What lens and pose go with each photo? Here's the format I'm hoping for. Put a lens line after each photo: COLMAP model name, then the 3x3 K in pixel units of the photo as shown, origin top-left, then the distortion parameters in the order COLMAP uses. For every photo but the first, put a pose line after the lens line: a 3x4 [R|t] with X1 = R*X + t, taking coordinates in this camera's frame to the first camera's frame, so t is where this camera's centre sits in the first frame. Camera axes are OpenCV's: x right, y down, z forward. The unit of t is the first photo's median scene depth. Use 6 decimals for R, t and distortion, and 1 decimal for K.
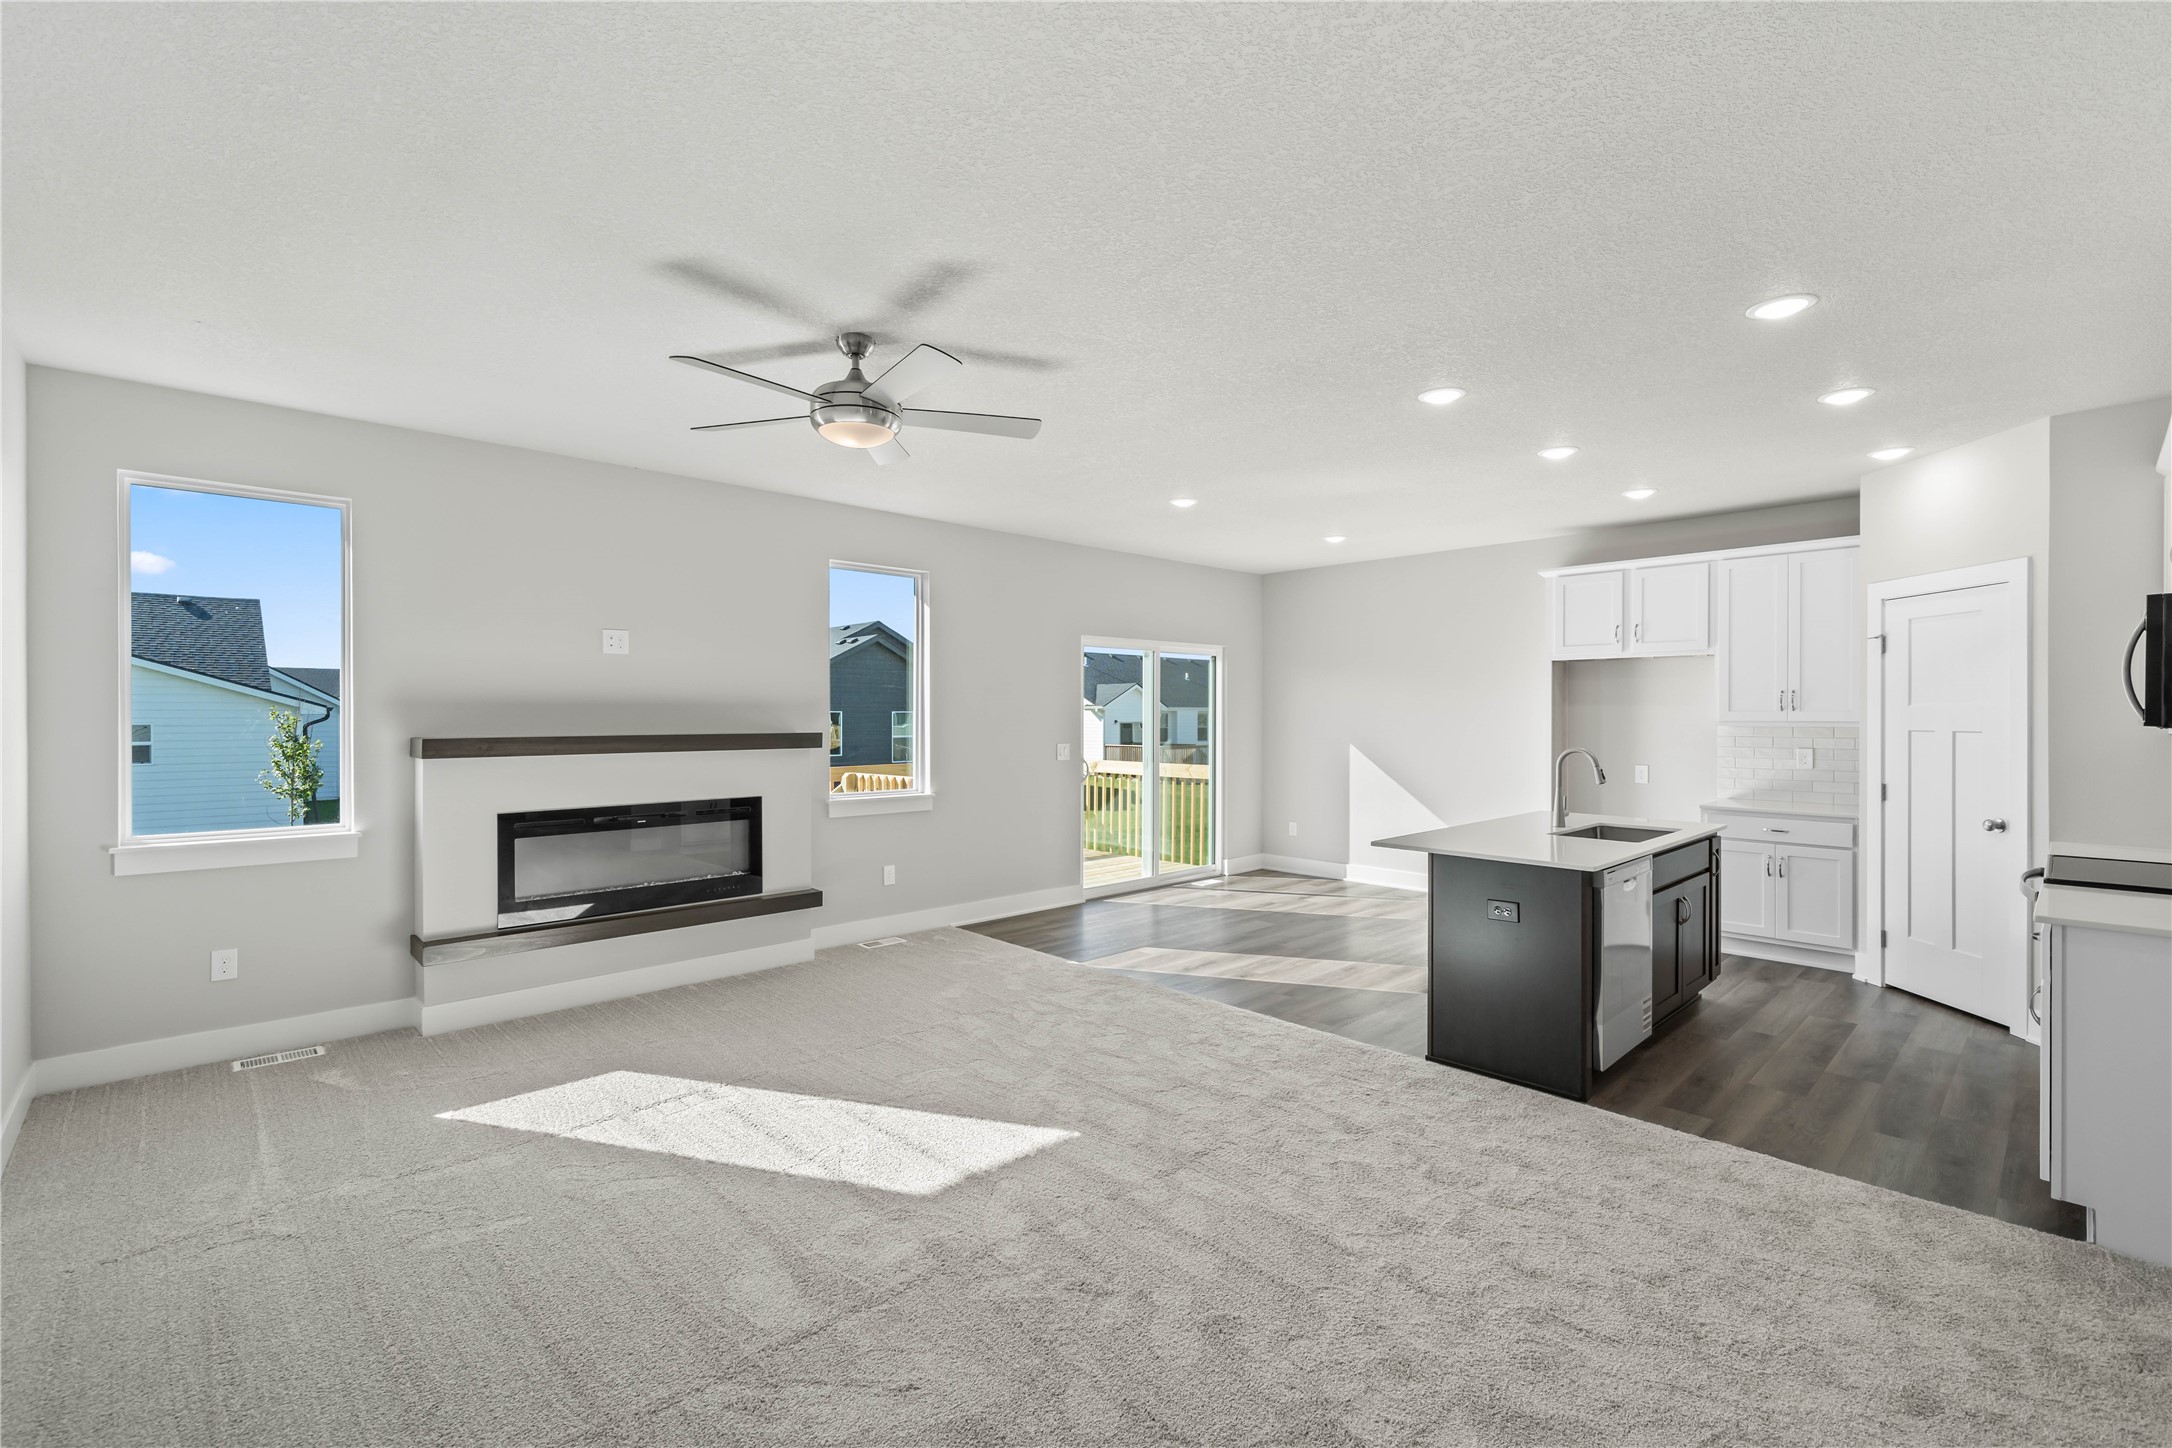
lens RADIAL K [[918.9, 0, 1086.0], [0, 918.9, 724.0], [0, 0, 1]] dist [-0.000573, -0.000055]
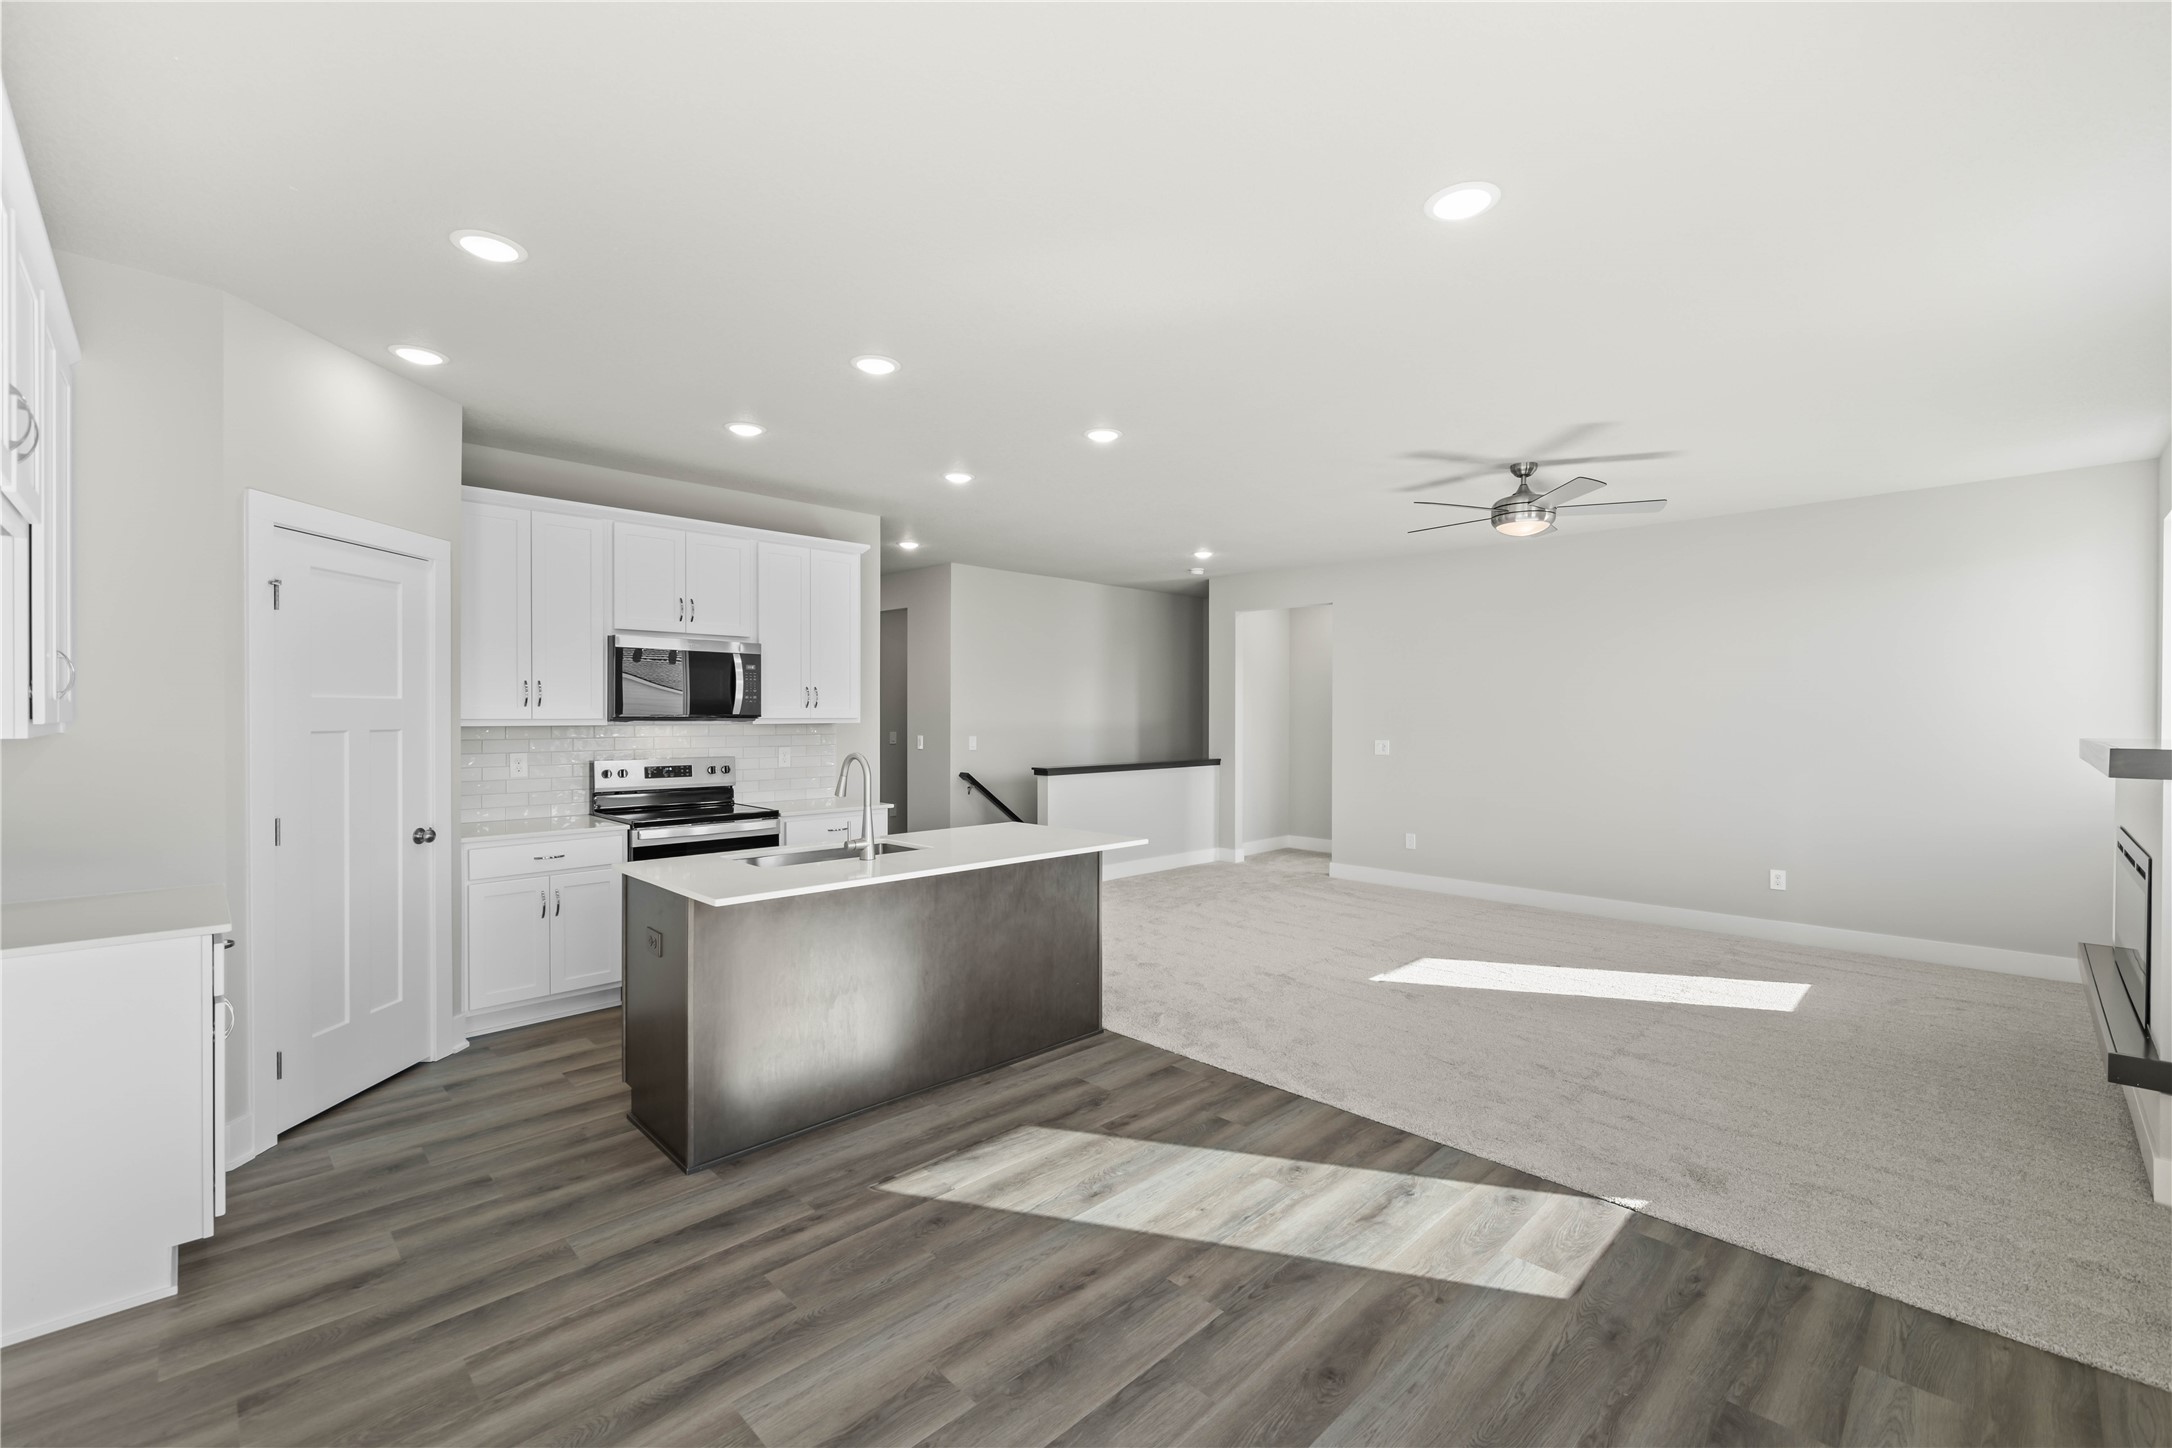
lens RADIAL K [[918.9, 0, 1086.0], [0, 918.9, 724.0], [0, 0, 1]] dist [-0.000573, -0.000055]
pose [[-0.999614, -0.003232, -0.027608, 0.320047], [-0.003527, 0.999937, 0.010646, -0.006319], [0.027572, 0.010739, -0.999562, 1.576440]]
